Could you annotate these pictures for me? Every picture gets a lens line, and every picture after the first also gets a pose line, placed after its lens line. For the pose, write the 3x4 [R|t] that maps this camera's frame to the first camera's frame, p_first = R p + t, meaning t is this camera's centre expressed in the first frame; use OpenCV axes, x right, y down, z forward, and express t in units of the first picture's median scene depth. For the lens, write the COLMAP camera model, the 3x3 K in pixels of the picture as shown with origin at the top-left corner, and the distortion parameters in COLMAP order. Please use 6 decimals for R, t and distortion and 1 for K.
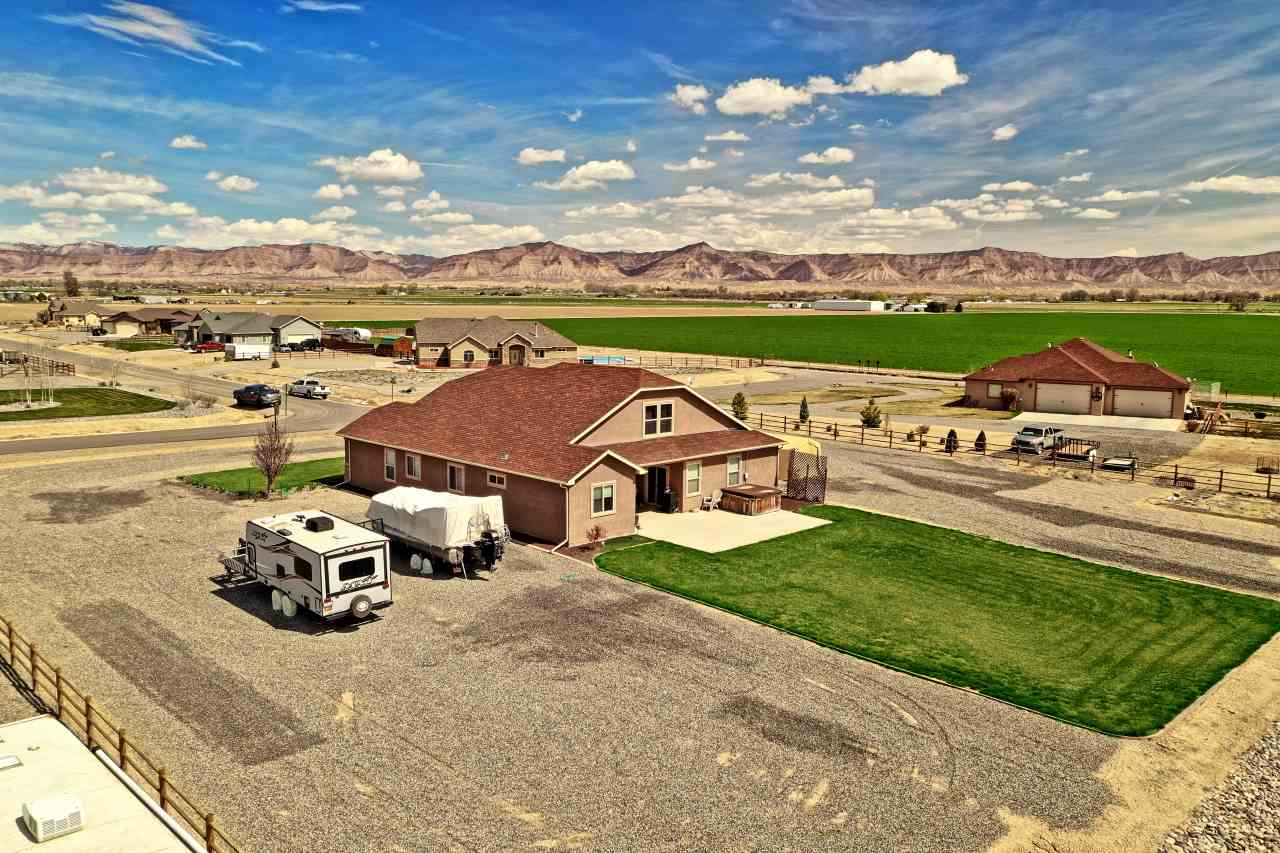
lens RADIAL K [[1012.2, 0, 639.4], [0, 1012.2, 428.3], [0, 0, 1]] dist [-0.009406, -0.000896]
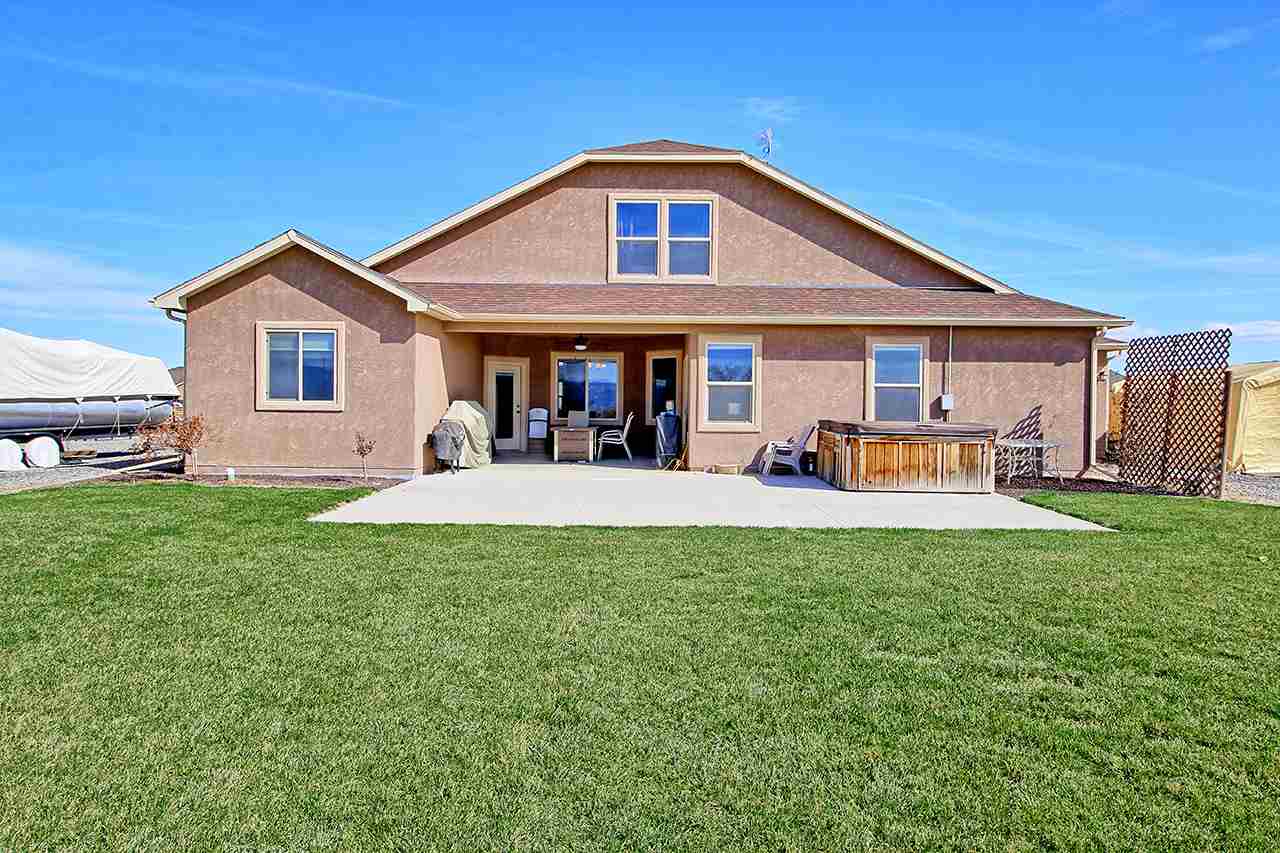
lens RADIAL K [[752.0, 0, 639.2], [0, 752.0, 428.2], [0, 0, 1]] dist [-0.016171, -0.000587]
pose [[0.704052, 0.015891, -0.709970, 0.255794], [-0.096293, 0.992652, -0.073273, 0.100758], [0.703589, 0.119953, 0.700409, 0.883738]]
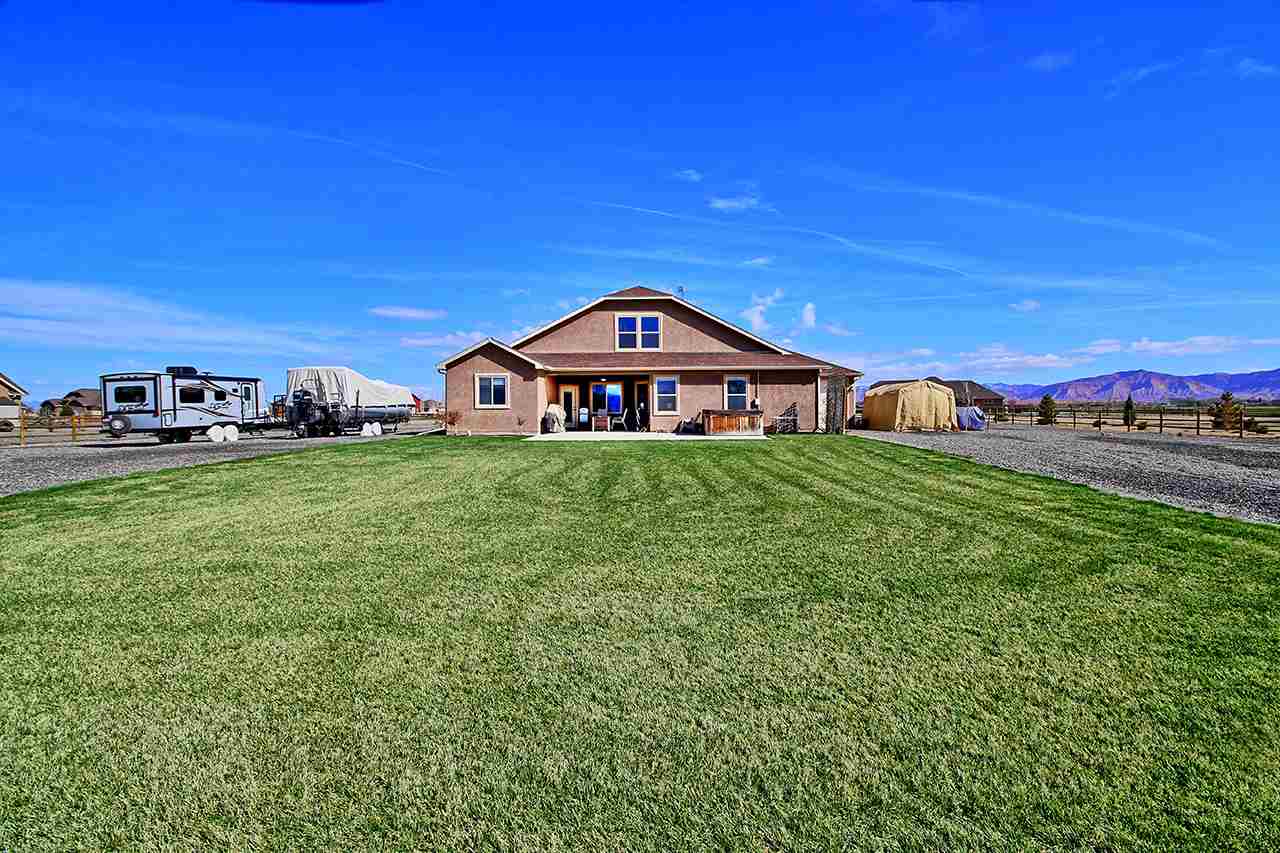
lens RADIAL K [[589.2, 0, 641.0], [0, 589.2, 419.8], [0, 0, 1]] dist [-0.001637, -0.000441]
pose [[0.698913, -0.005298, -0.715187, 0.460059], [-0.081618, 0.992849, -0.087115, 0.132978], [0.710534, 0.119258, 0.693483, 0.706856]]
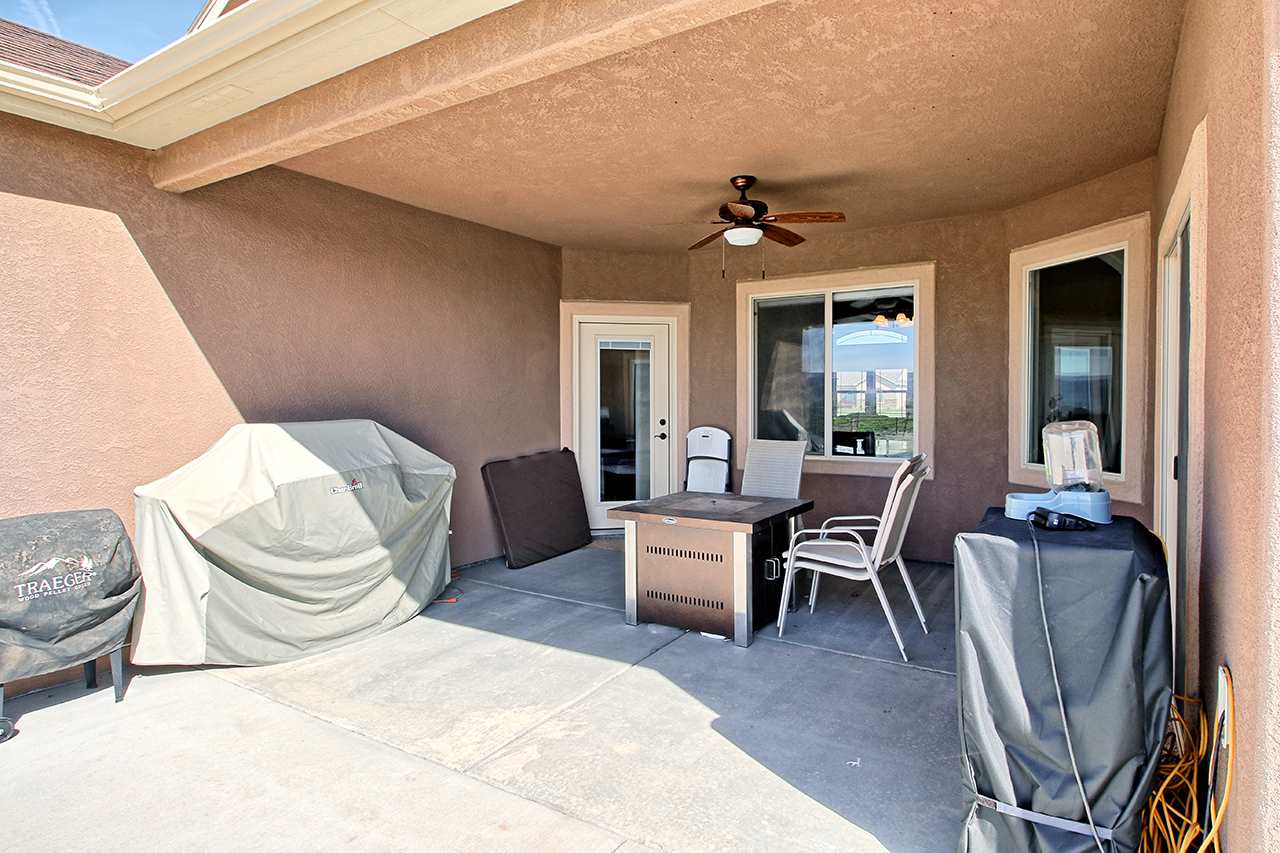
lens RADIAL K [[697.4, 0, 635.8], [0, 697.4, 422.1], [0, 0, 1]] dist [-0.001639, -0.000646]
pose [[0.216791, 0.010198, -0.976165, 0.071211], [-0.113050, 0.993480, -0.014728, 0.068015], [0.969650, 0.113548, 0.216530, 1.083035]]
